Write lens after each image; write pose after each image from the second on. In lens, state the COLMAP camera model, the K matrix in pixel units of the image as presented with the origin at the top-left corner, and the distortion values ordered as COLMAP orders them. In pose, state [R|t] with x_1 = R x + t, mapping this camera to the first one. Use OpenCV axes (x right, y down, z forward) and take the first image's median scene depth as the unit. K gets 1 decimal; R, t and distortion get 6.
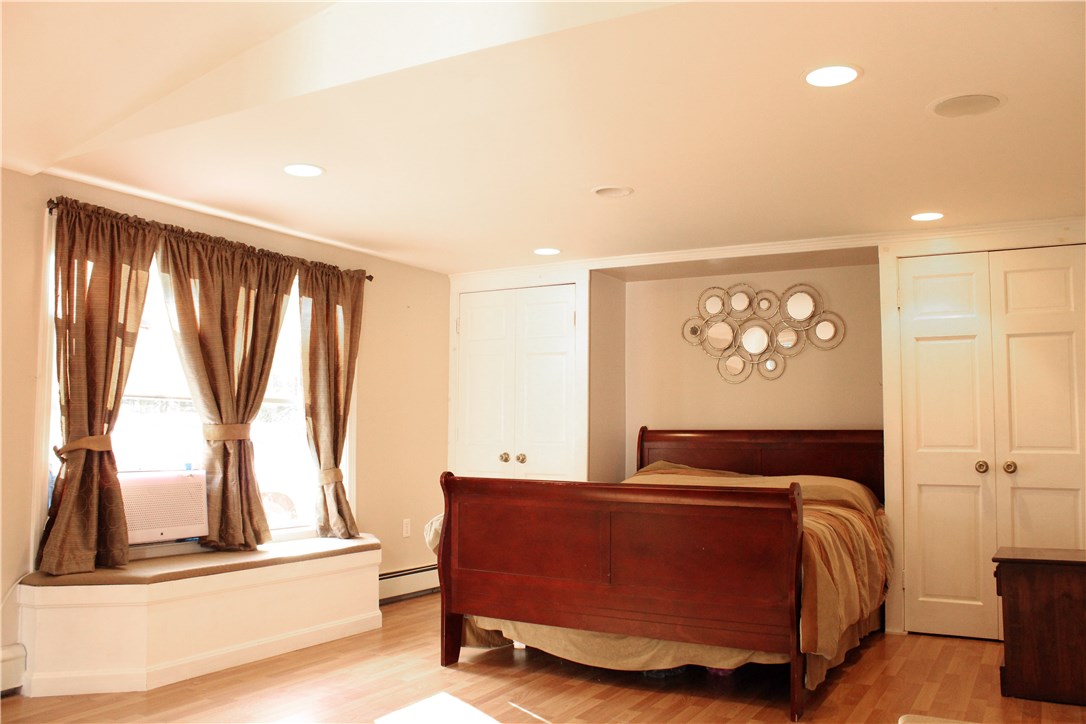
lens RADIAL K [[909.4, 0, 543.0], [0, 909.4, 362.0], [0, 0, 1]] dist [-0.165476, 0.160983]
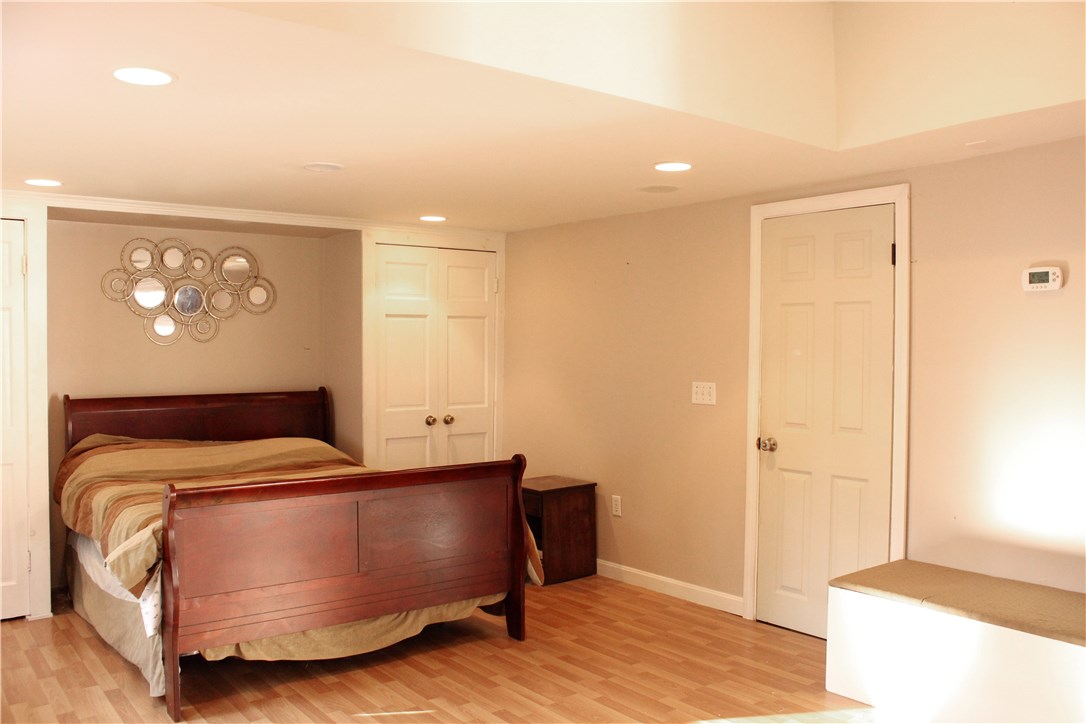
lens RADIAL K [[909.4, 0, 543.0], [0, 909.4, 362.0], [0, 0, 1]] dist [-0.165476, 0.160983]
pose [[0.368183, -0.023388, 0.929459, -0.628618], [-0.066459, 0.996464, 0.051400, -0.040499], [-0.927375, -0.080696, 0.365327, 0.378353]]
